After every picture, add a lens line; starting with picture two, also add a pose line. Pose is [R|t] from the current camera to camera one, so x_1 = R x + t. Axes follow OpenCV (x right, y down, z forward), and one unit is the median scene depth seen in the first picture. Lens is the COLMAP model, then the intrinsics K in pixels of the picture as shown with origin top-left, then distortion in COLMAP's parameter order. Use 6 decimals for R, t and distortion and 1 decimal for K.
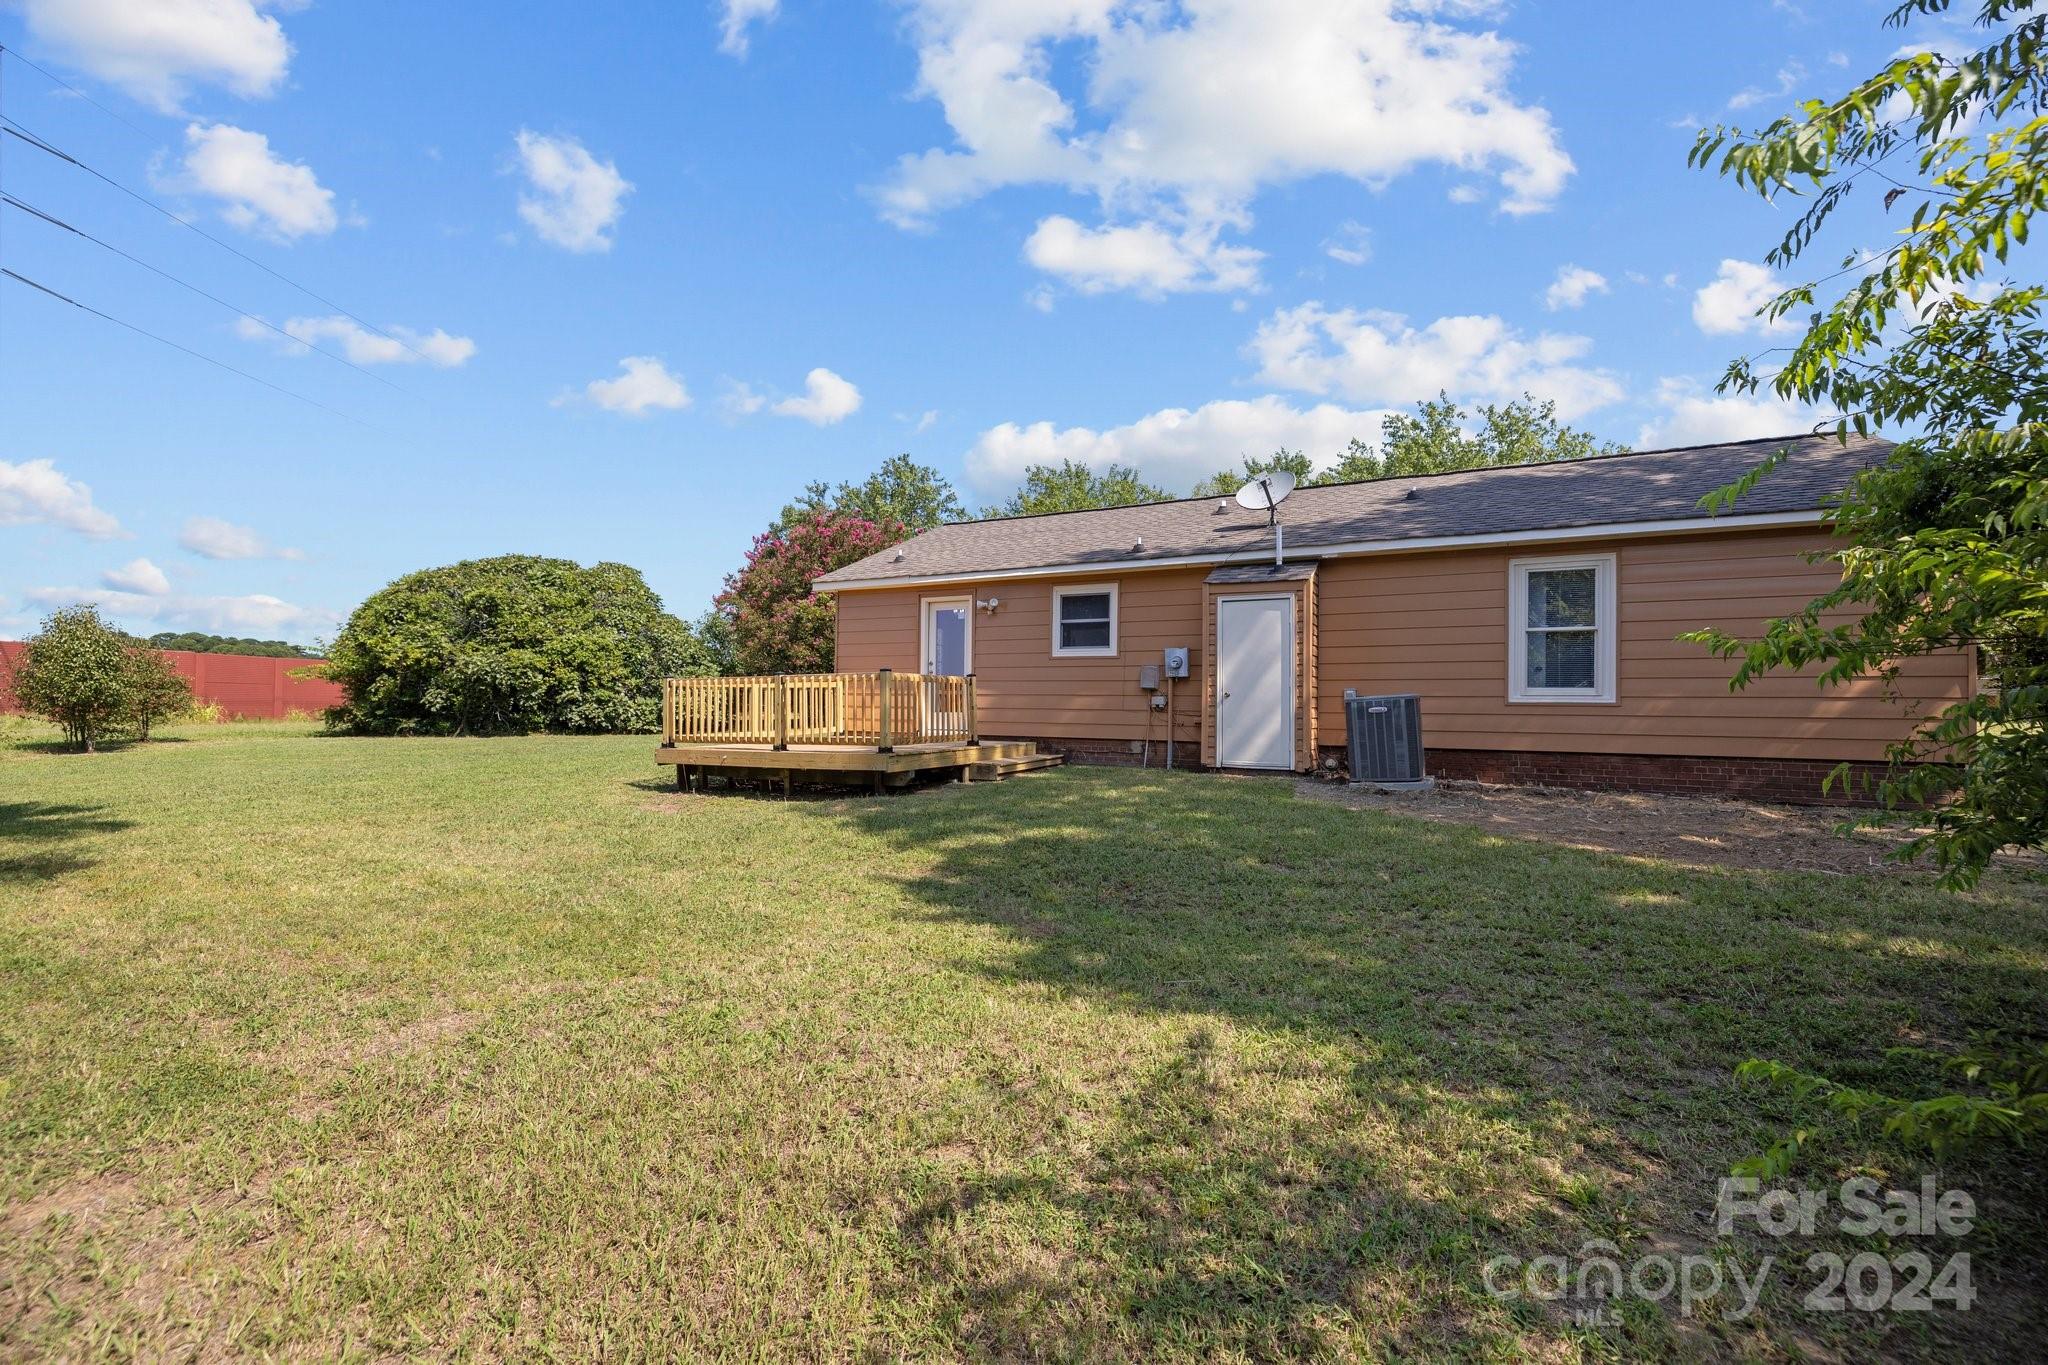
lens RADIAL K [[893.8, 0, 1017.3], [0, 893.8, 711.3], [0, 0, 1]] dist [-0.000497, 0.000105]
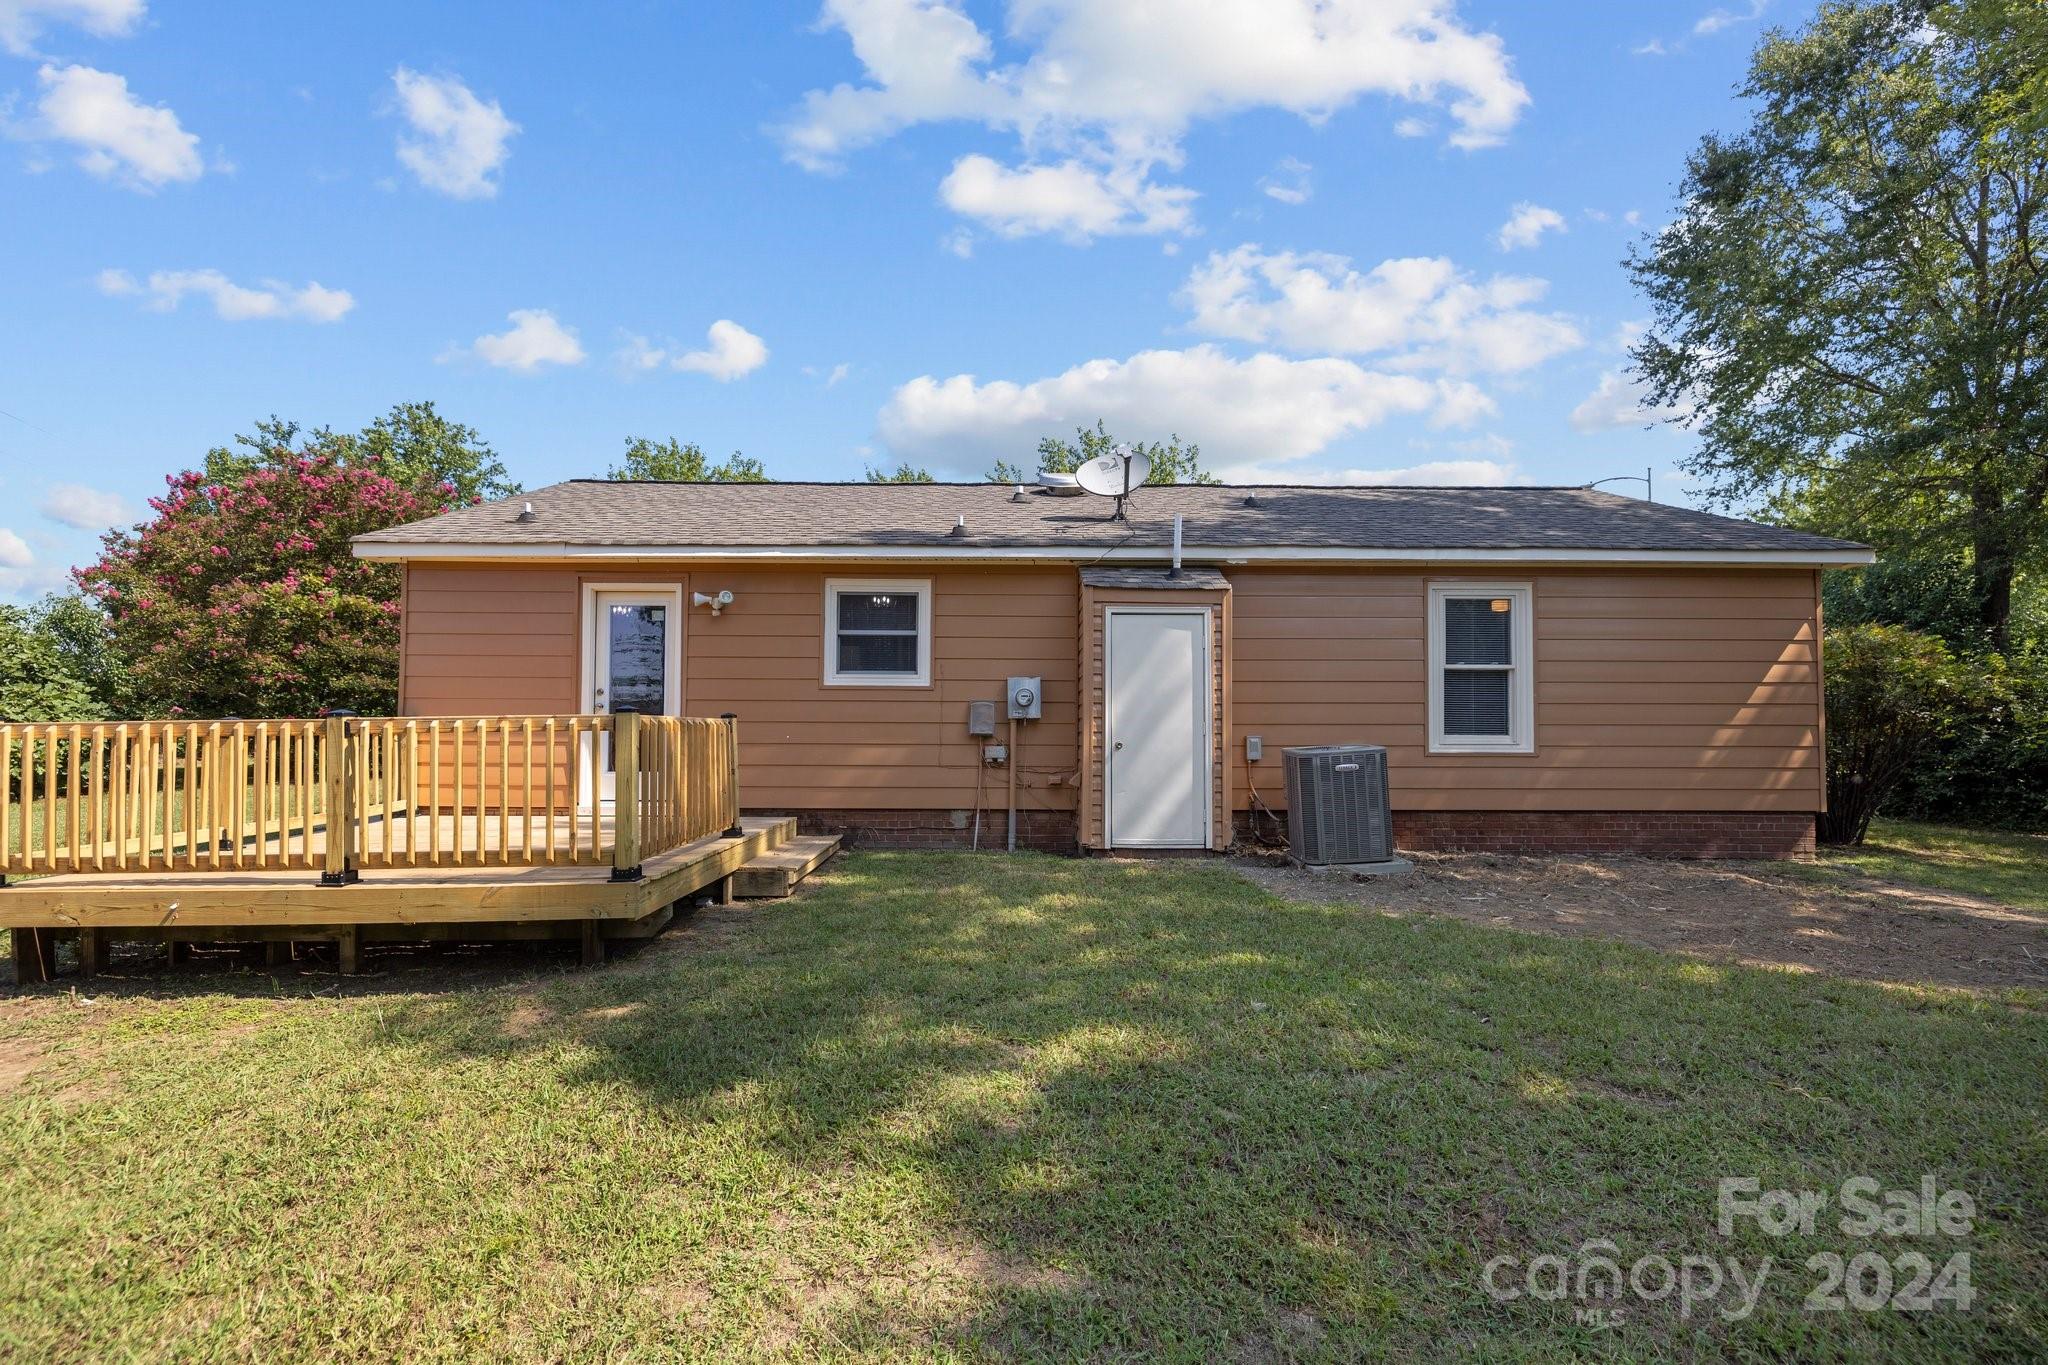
lens RADIAL K [[893.8, 0, 1017.3], [0, 893.8, 711.3], [0, 0, 1]] dist [-0.000497, 0.000105]
pose [[0.876902, 0.005400, 0.480639, -0.171074], [0.008094, 0.999629, -0.025997, -0.027104], [-0.480601, 0.026687, 0.876533, 0.408246]]
